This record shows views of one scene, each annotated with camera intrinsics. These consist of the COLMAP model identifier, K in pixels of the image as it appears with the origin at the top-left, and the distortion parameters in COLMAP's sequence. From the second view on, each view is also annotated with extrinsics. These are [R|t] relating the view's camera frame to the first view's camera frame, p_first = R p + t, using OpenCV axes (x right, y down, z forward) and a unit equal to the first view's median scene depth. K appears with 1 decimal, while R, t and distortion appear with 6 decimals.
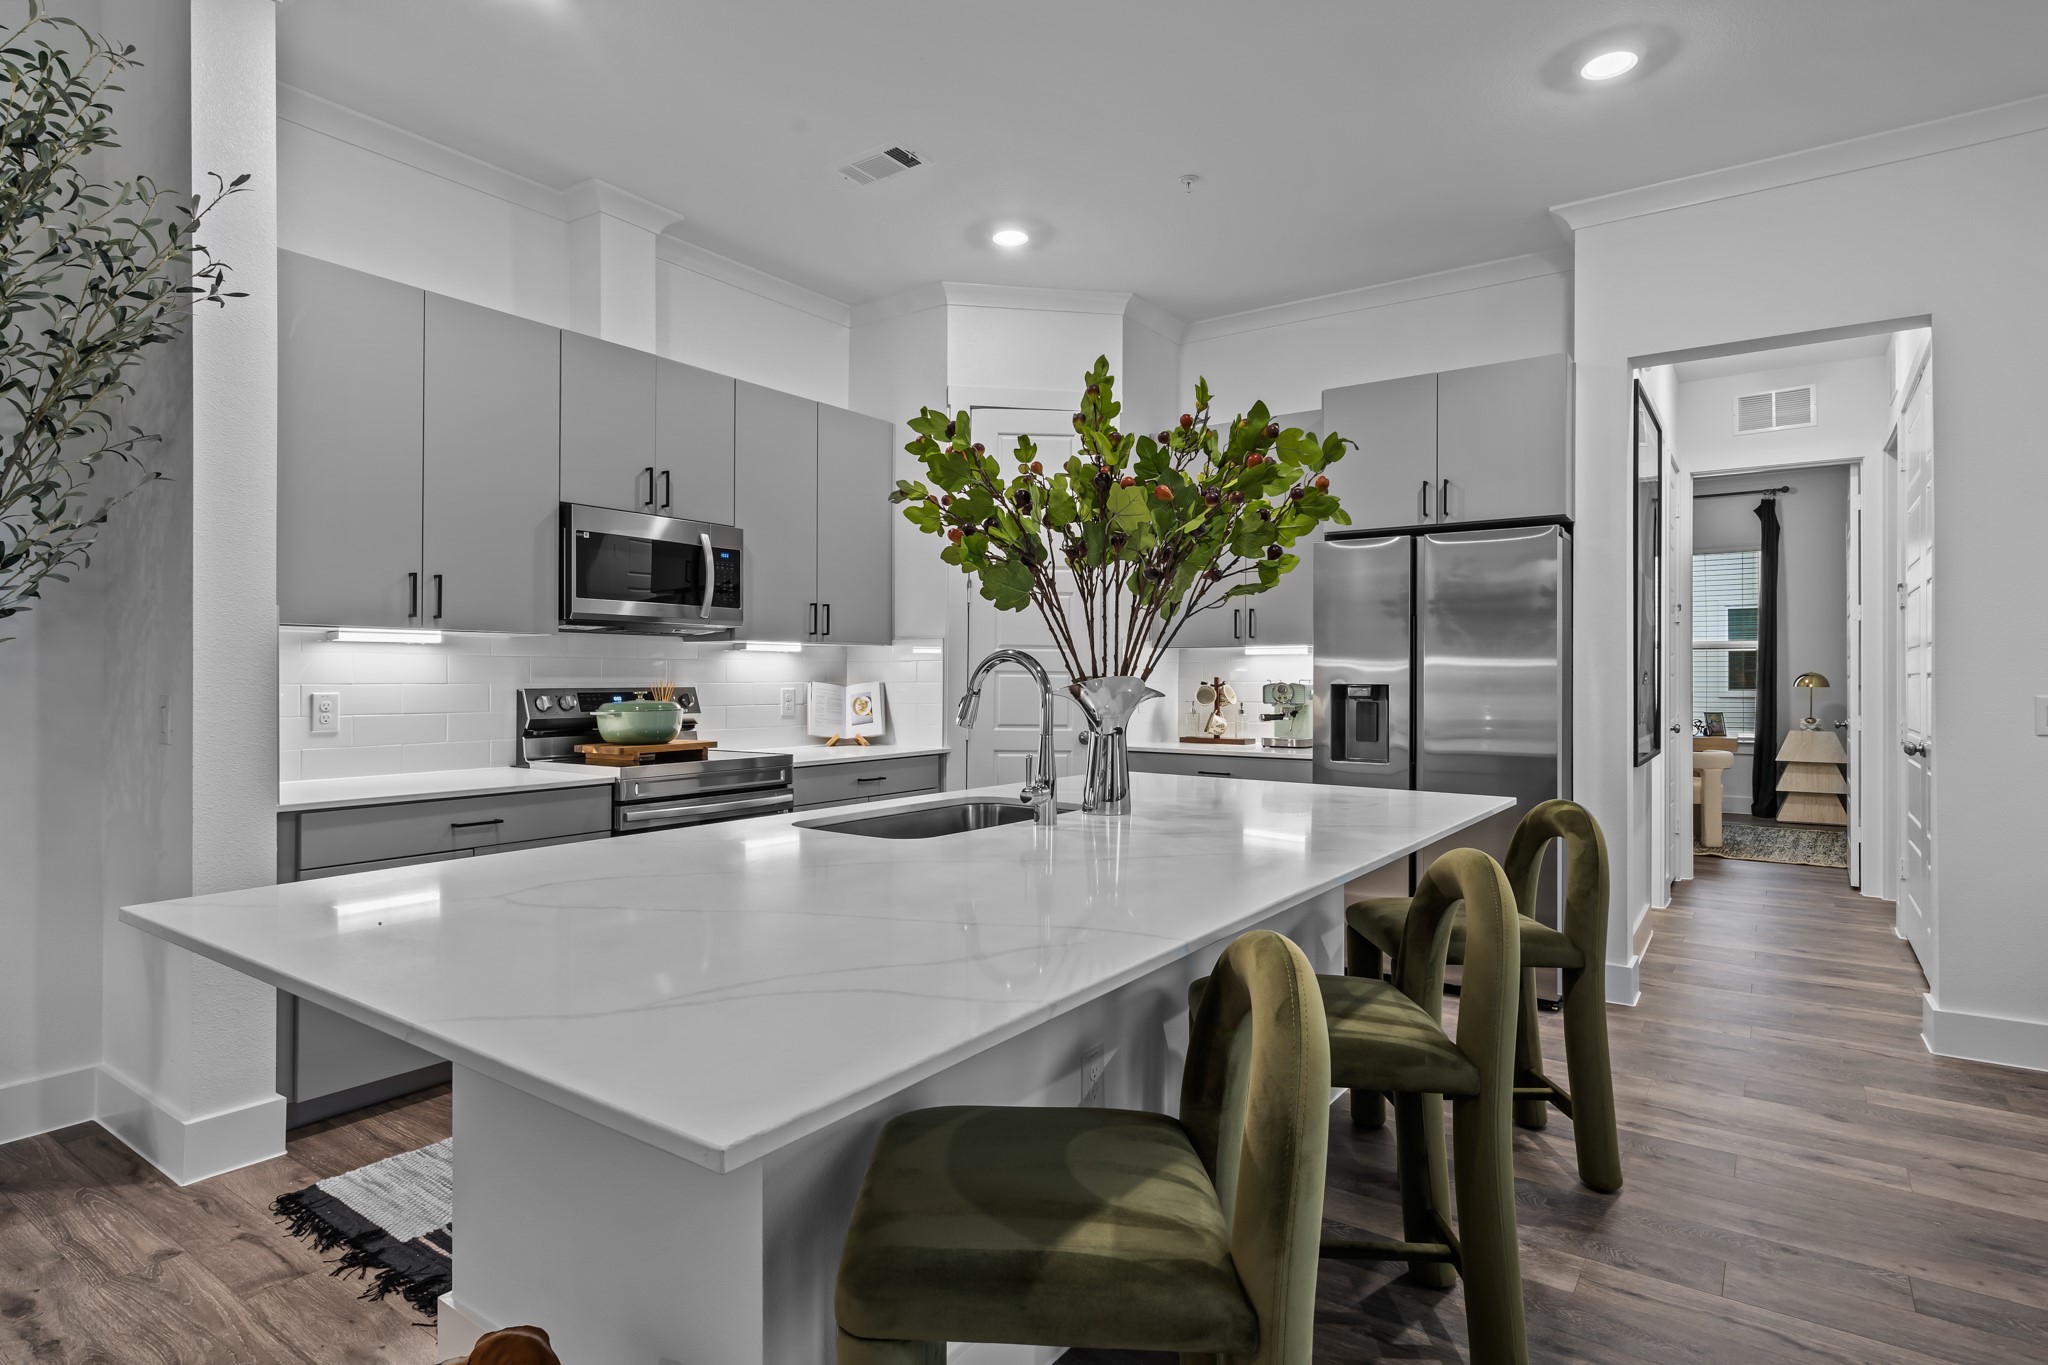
lens RADIAL K [[1073.3, 0, 1020.1], [0, 1073.3, 672.4], [0, 0, 1]] dist [0.012966, 0.000663]
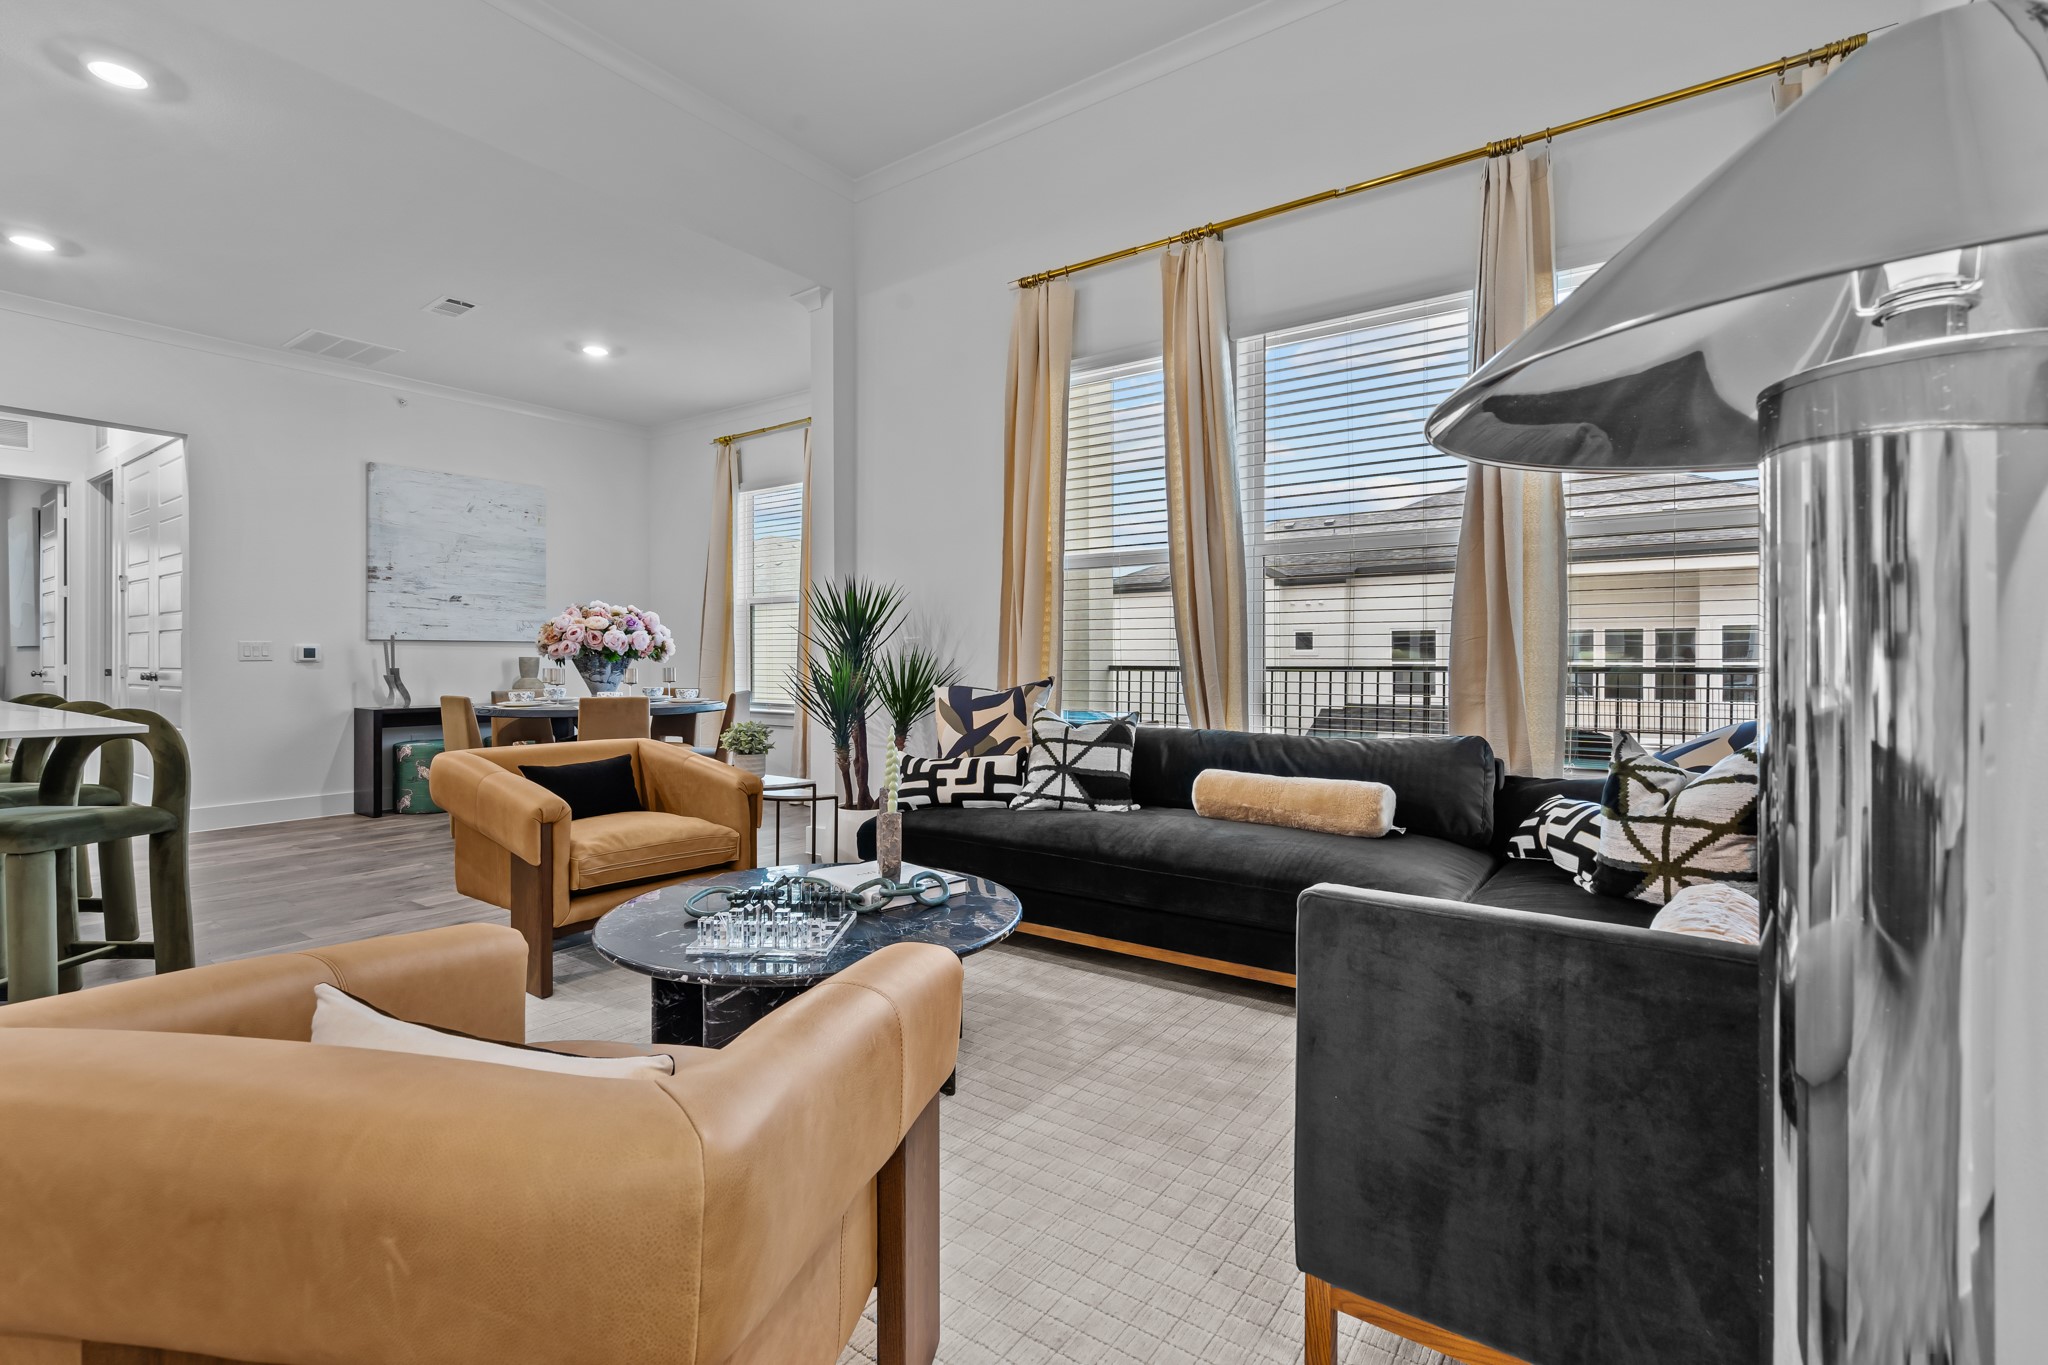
lens RADIAL K [[936.2, 0, 1000.2], [0, 936.2, 661.8], [0, 0, 1]] dist [-0.000258, 0.000535]
pose [[0.022834, -0.003270, 0.999734, -0.513016], [-0.005292, 0.999980, 0.003391, 0.031483], [-0.999725, -0.005369, 0.022817, -0.300546]]
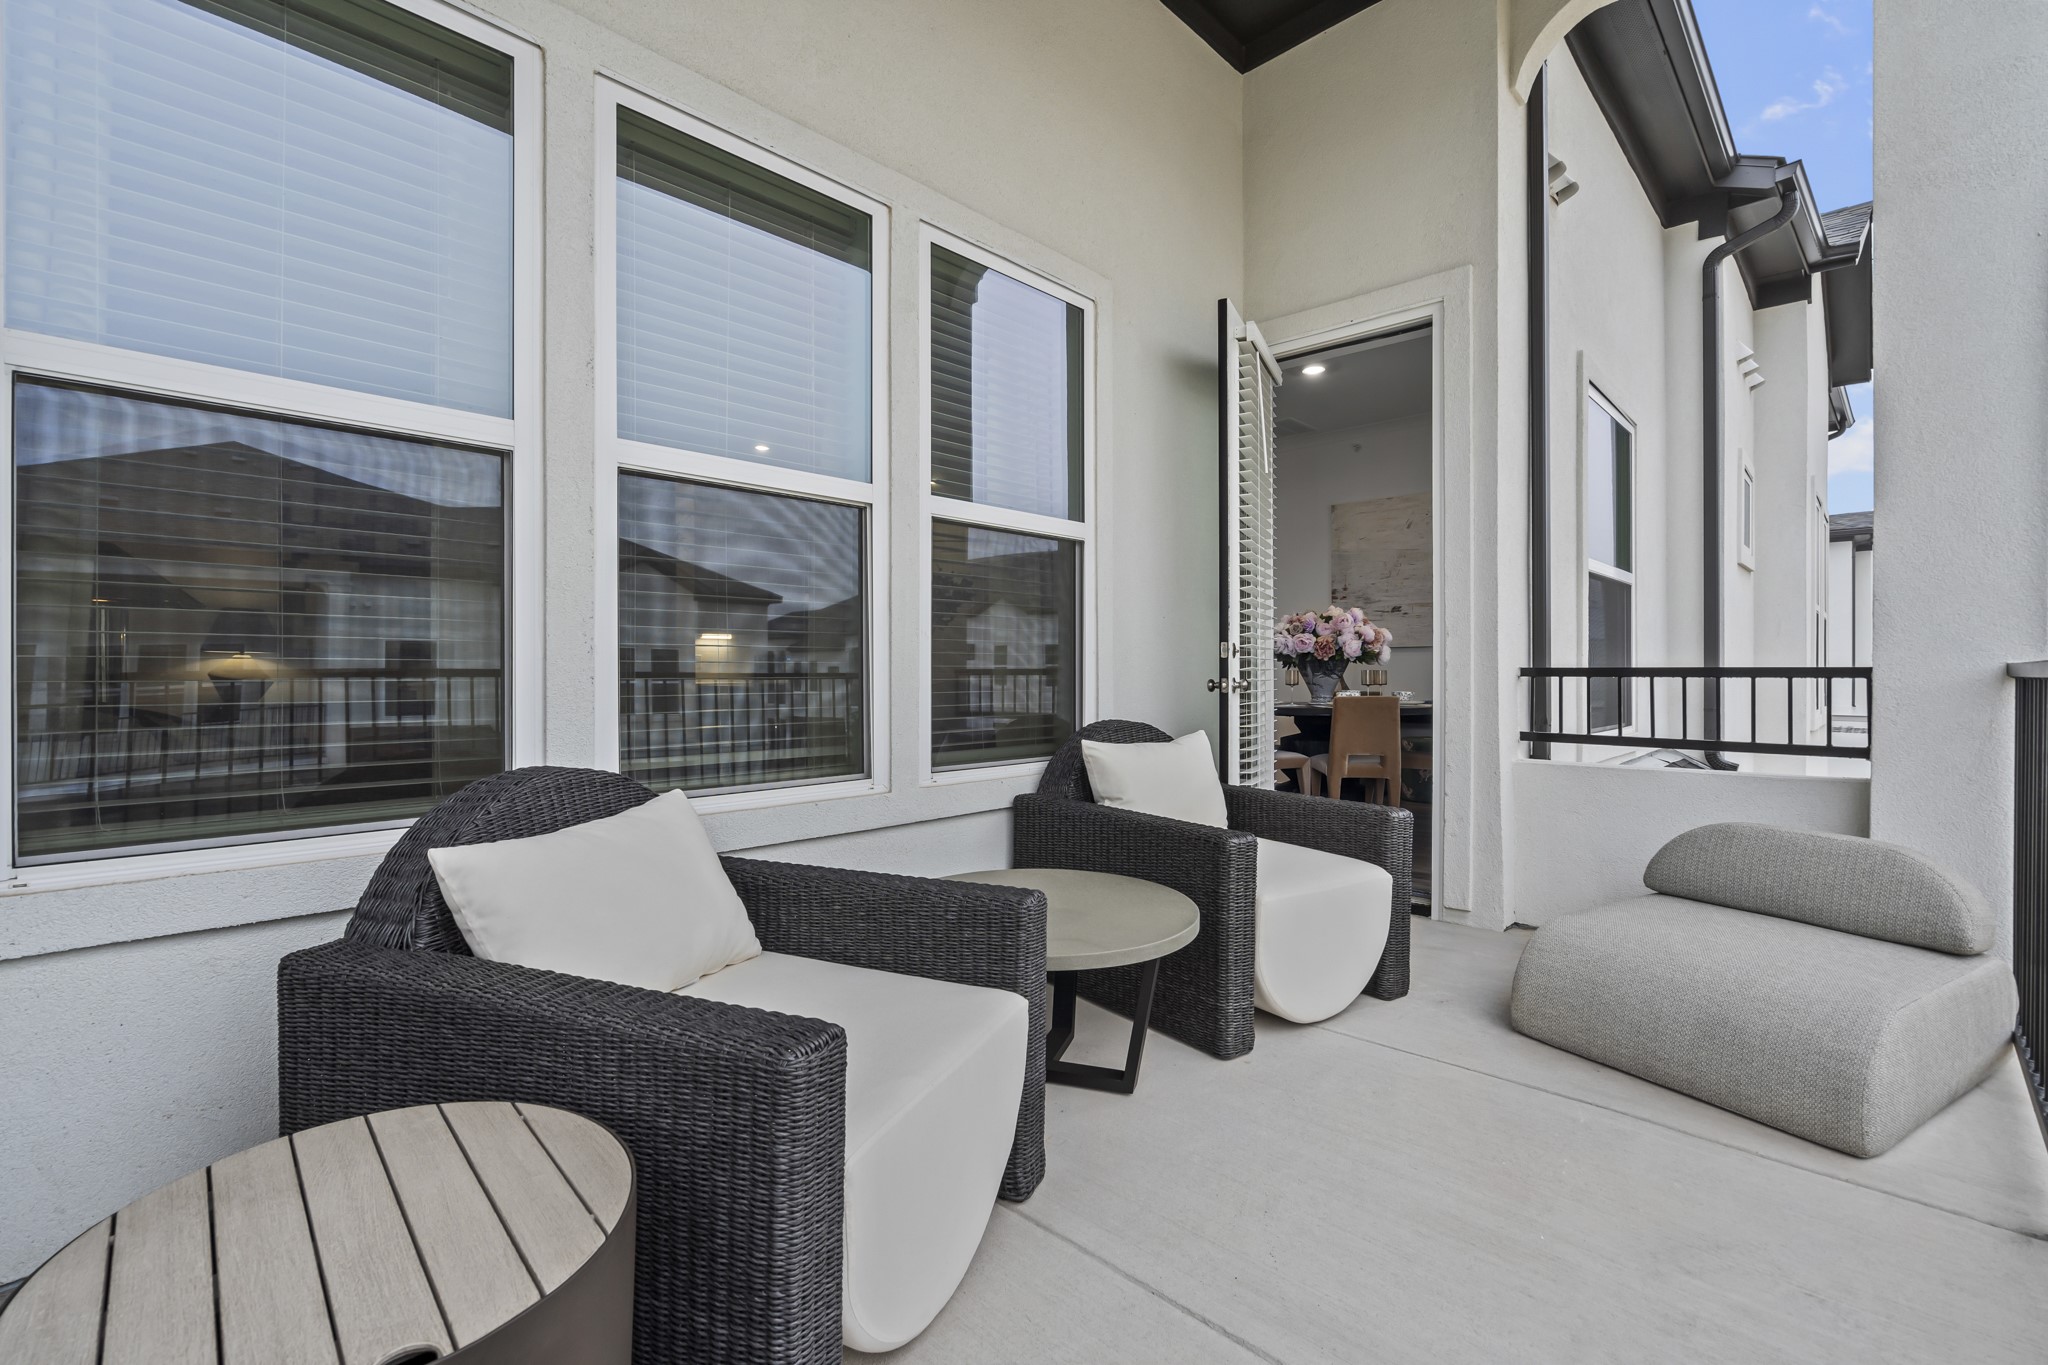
lens RADIAL K [[941.8, 0, 1010.9], [0, 941.8, 670.6], [0, 0, 1]] dist [-0.003862, 0.000446]
pose [[0.990234, -0.000844, -0.139411, 0.427603], [0.001090, 0.999998, 0.001689, 0.044060], [0.139409, -0.001824, 0.990233, -1.060059]]
